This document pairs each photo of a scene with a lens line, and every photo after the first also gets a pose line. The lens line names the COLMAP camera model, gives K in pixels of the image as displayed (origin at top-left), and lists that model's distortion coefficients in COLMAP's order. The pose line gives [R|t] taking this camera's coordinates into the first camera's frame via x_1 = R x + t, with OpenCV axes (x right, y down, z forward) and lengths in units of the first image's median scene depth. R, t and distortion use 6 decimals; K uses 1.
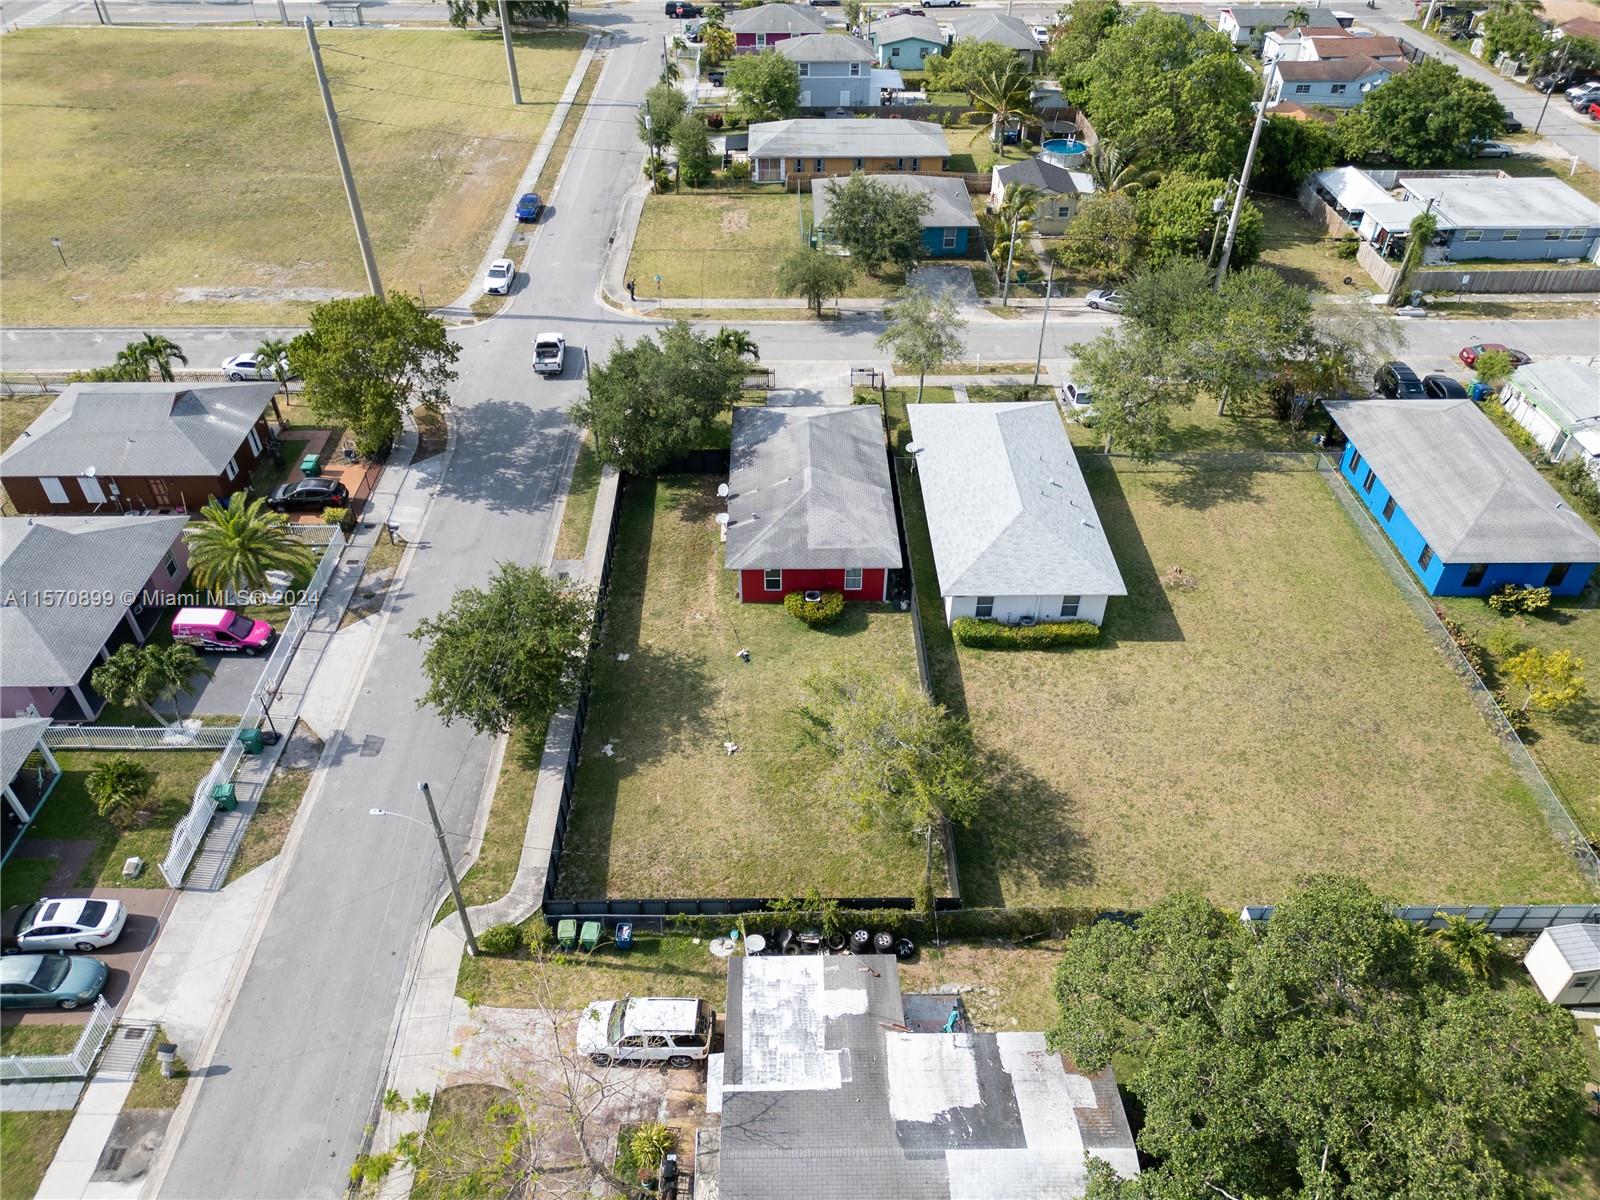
lens RADIAL K [[1131.2, 0, 787.8], [0, 1131.2, 607.8], [0, 0, 1]] dist [0.029943, -0.007606]
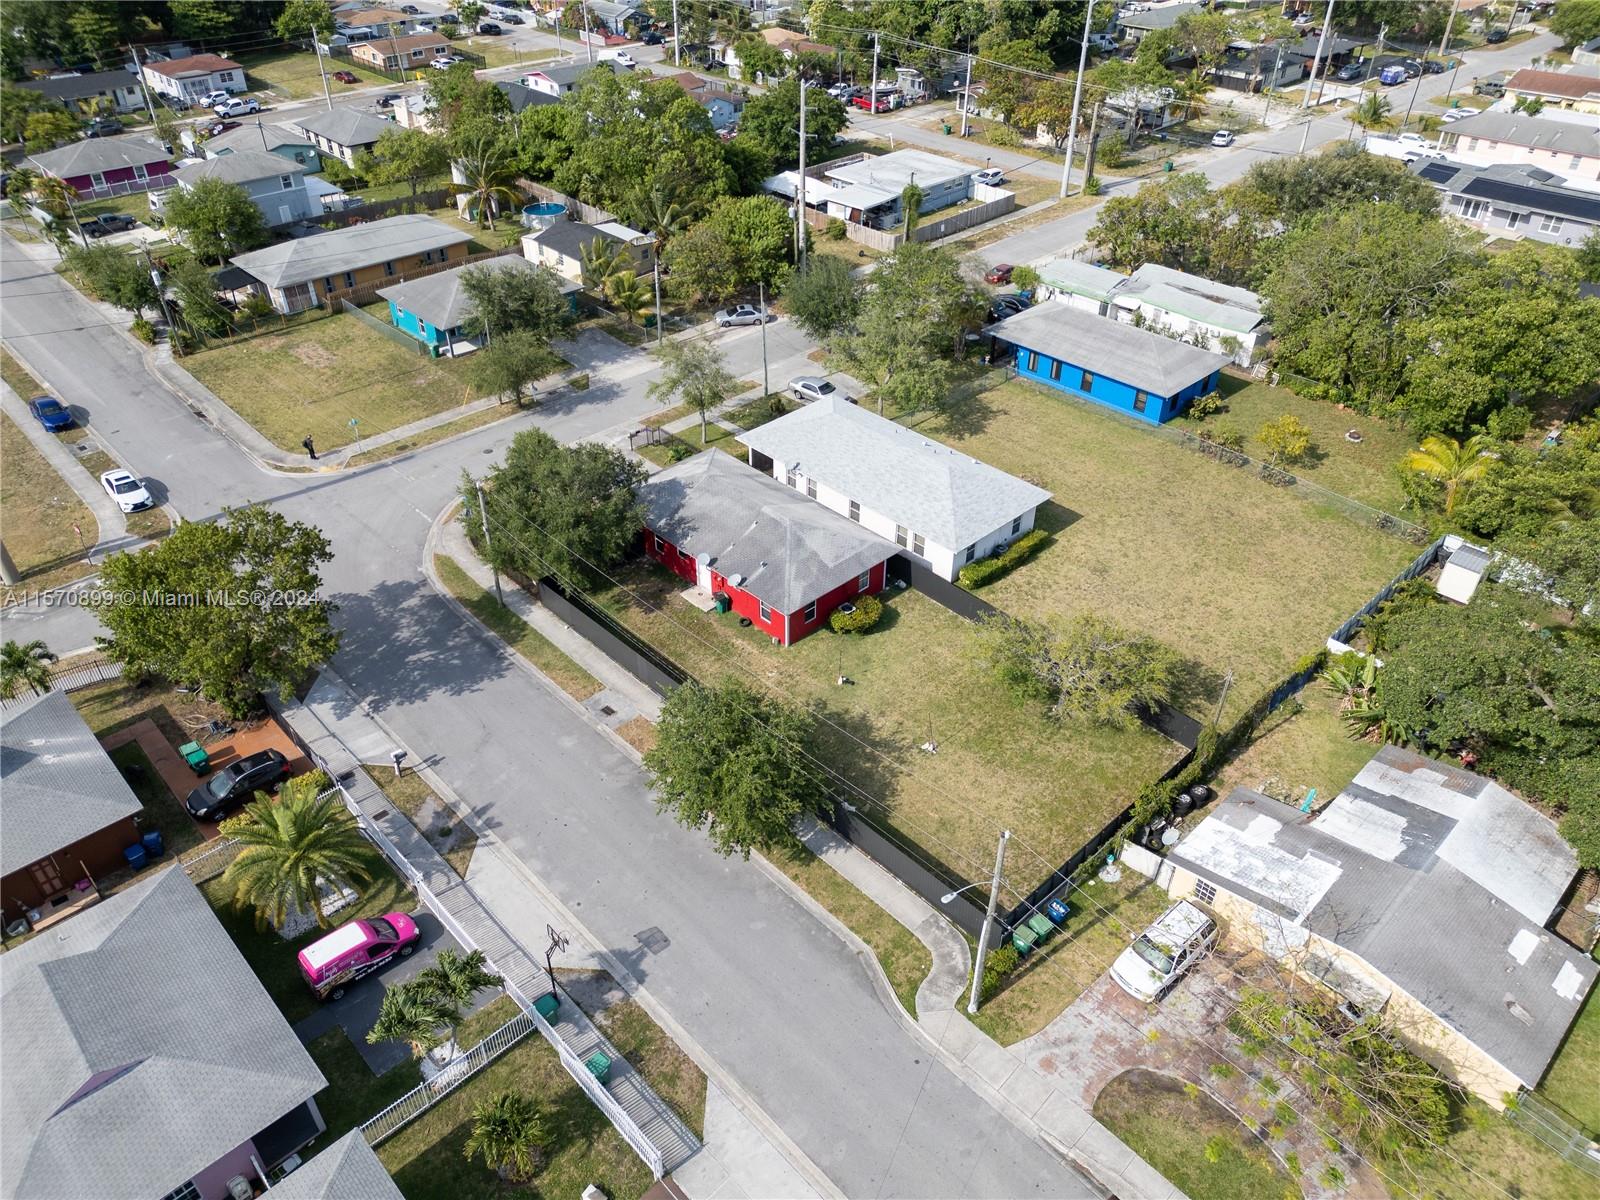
lens RADIAL K [[1131.2, 0, 795.7], [0, 1131.2, 597.7], [0, 0, 1]] dist [0.029943, -0.007606]
pose [[0.733126, -0.402193, 0.548422, -0.613400], [0.435569, 0.896979, 0.075547, -0.125408], [-0.522308, 0.183490, 0.832782, 0.148064]]
